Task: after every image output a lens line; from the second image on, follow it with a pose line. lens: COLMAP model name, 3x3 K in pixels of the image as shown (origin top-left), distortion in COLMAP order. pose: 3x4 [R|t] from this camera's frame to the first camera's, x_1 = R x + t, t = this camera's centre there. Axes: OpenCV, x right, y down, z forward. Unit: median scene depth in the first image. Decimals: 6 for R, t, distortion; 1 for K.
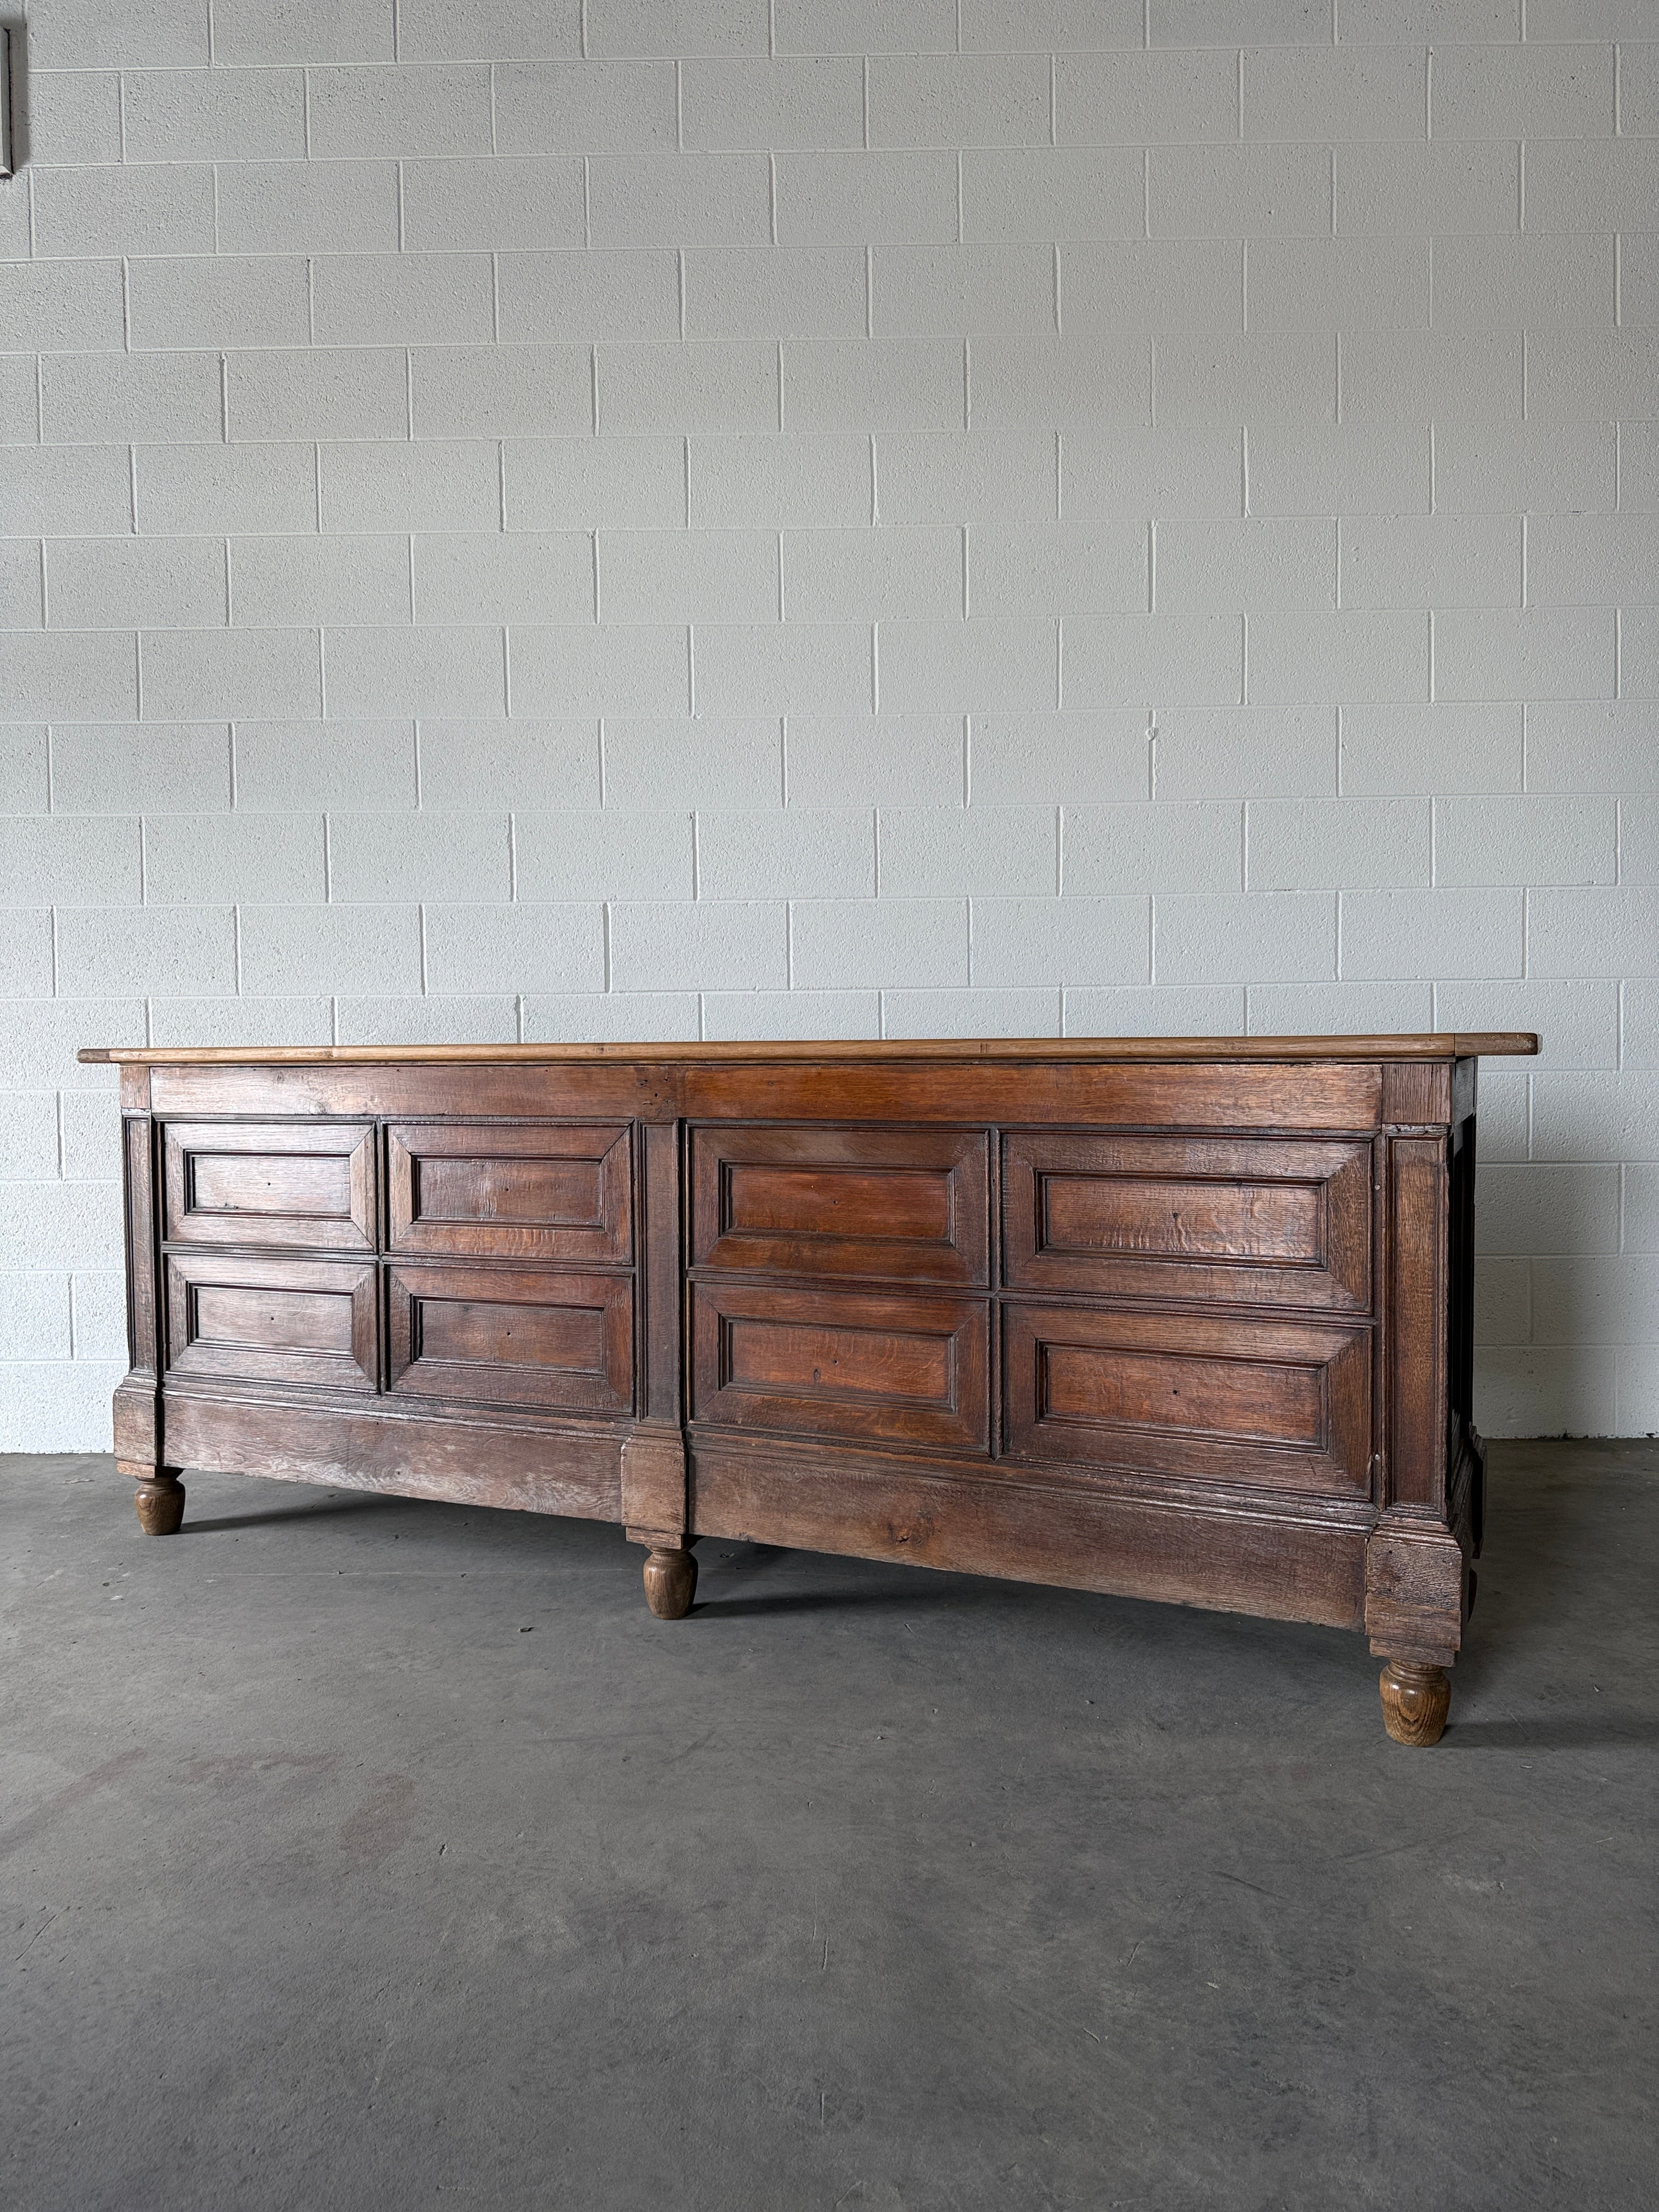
lens RADIAL K [[1569.1, 0, 836.8], [0, 1569.1, 1111.3], [0, 0, 1]] dist [0.012713, -0.018084]
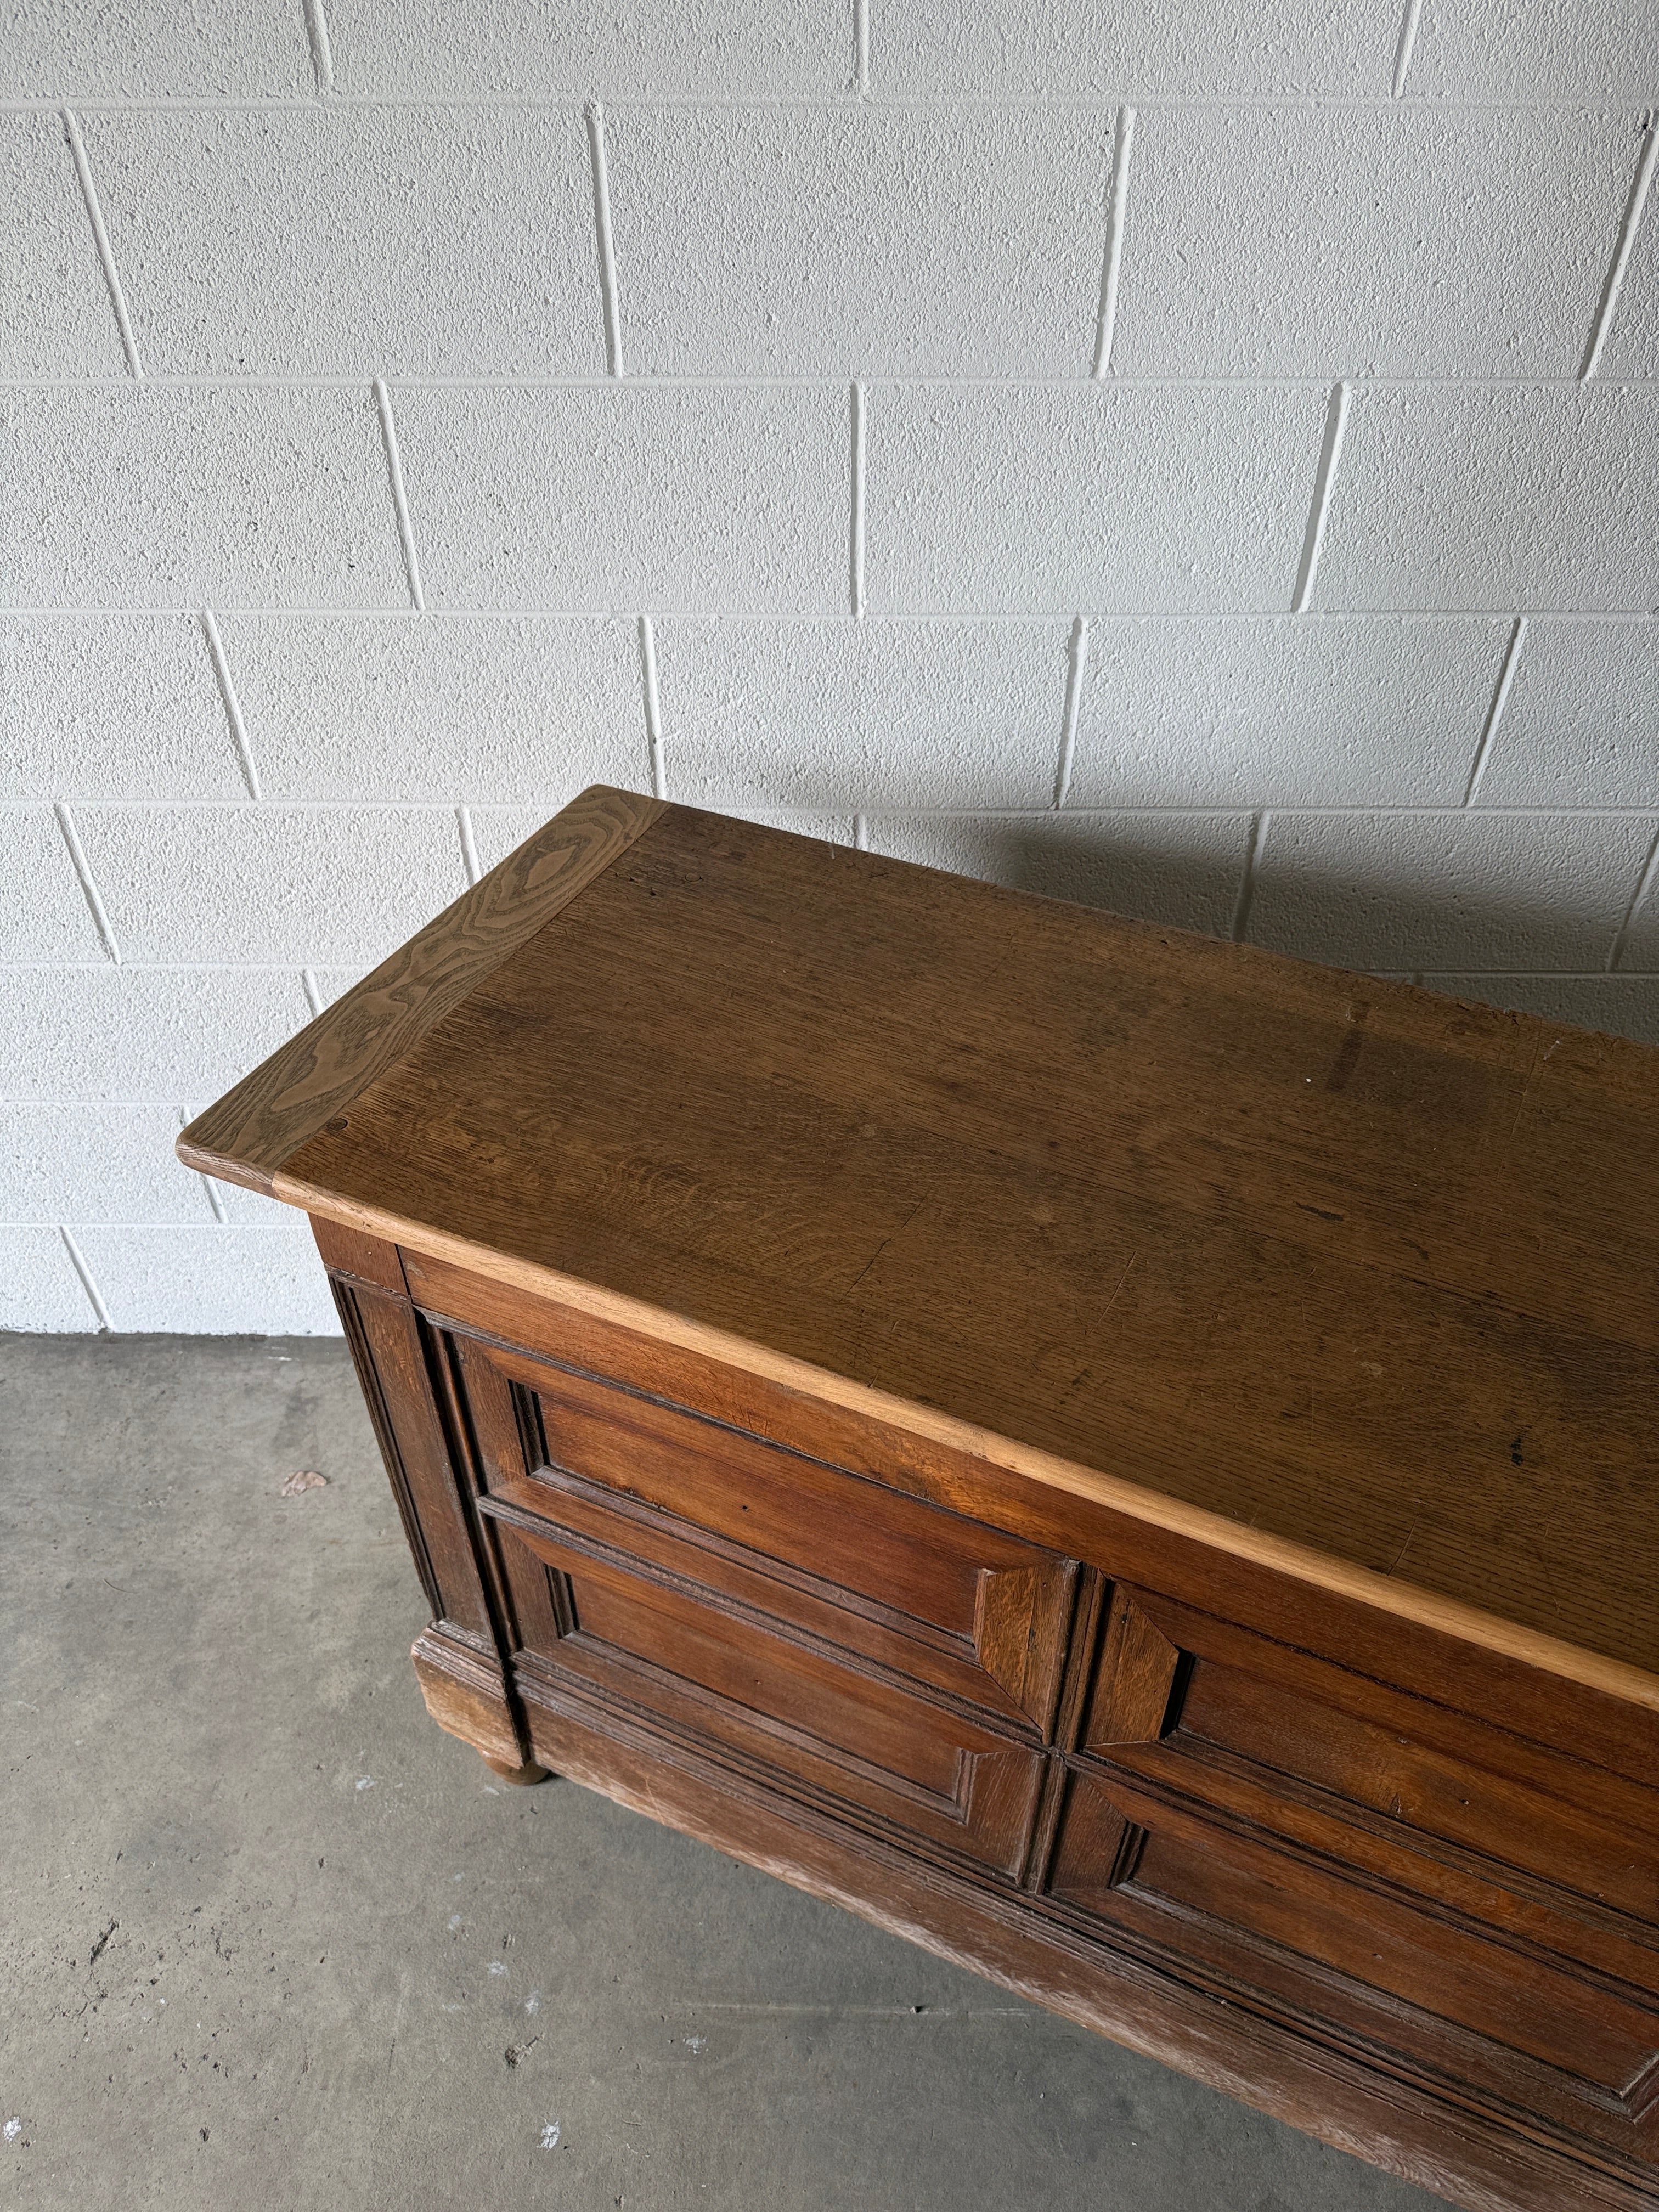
lens RADIAL K [[1567.1, 0, 831.3], [0, 1567.1, 1110.8], [0, 0, 1]] dist [0.020835, -0.030568]
pose [[0.999930, 0.011770, 0.000785, -0.391976], [-0.009639, 0.776973, 0.629461, -0.342138], [0.006799, -0.629424, 0.777032, 0.859095]]
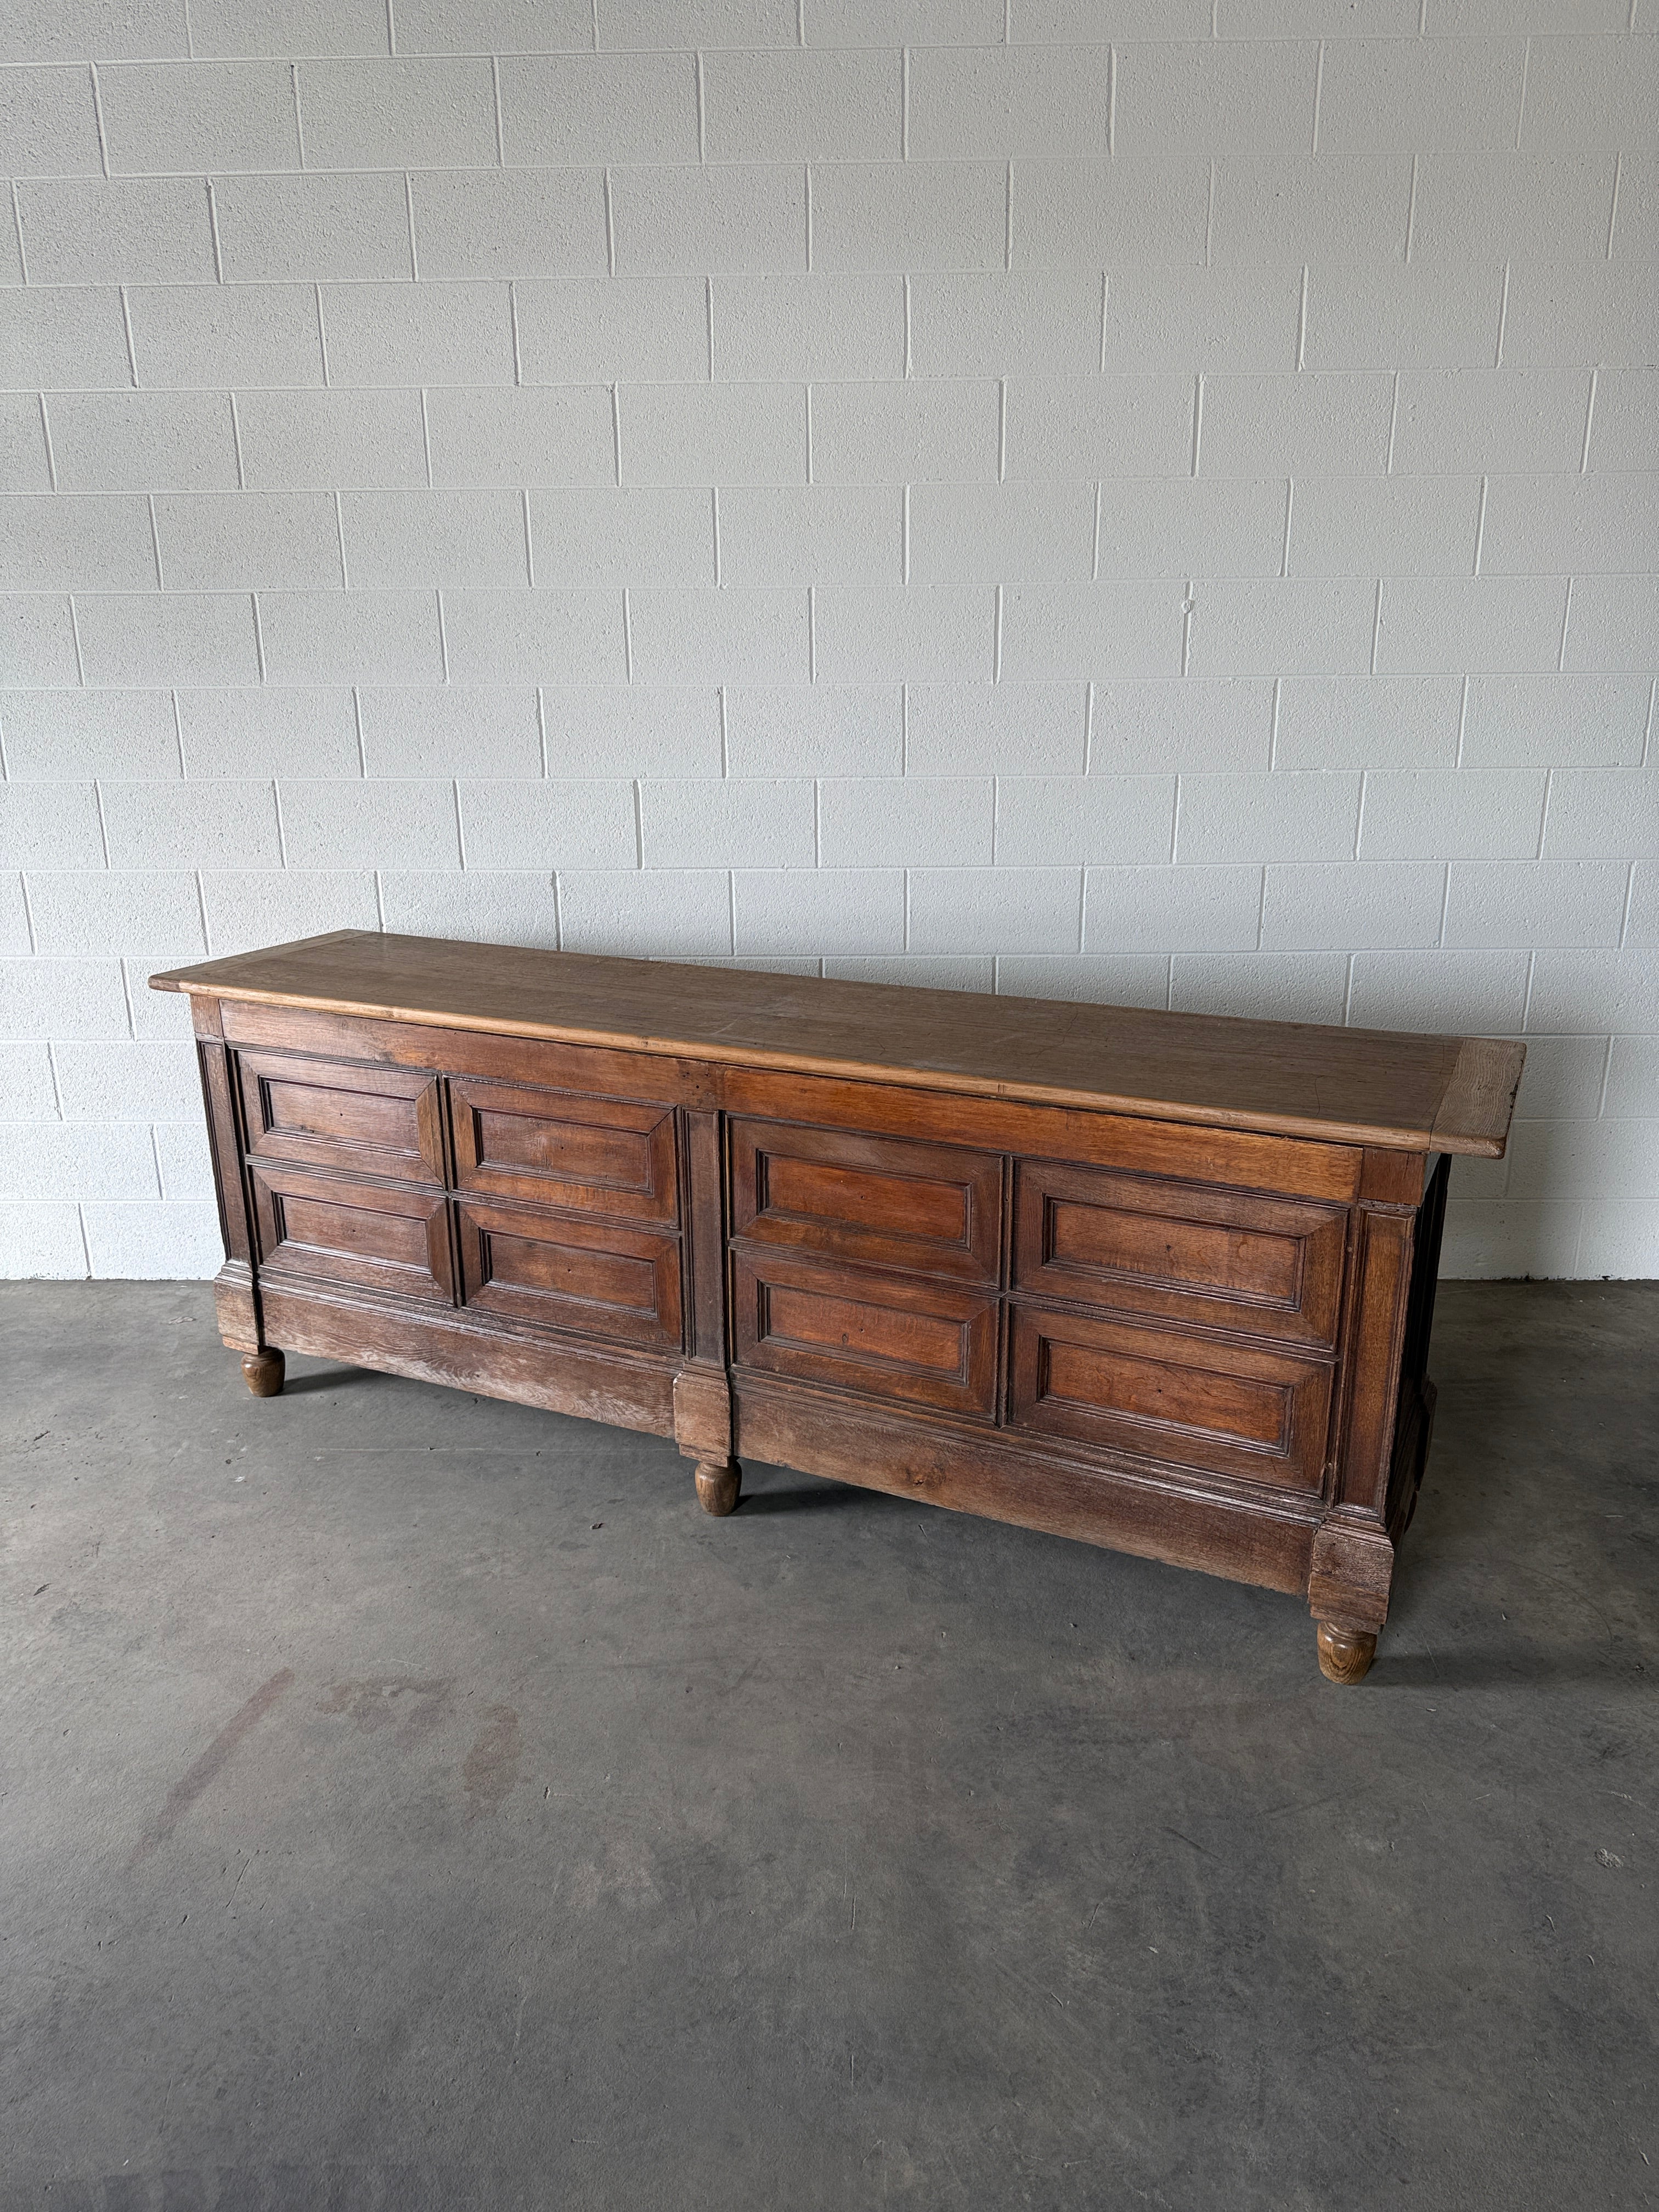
lens RADIAL K [[1565.9, 0, 834.6], [0, 1565.9, 1098.2], [0, 0, 1]] dist [0.022815, -0.032028]
pose [[0.999890, 0.006501, -0.013320, -0.006431], [-0.002881, 0.966795, 0.255537, -0.279719], [0.014539, -0.255471, 0.966707, -0.045805]]
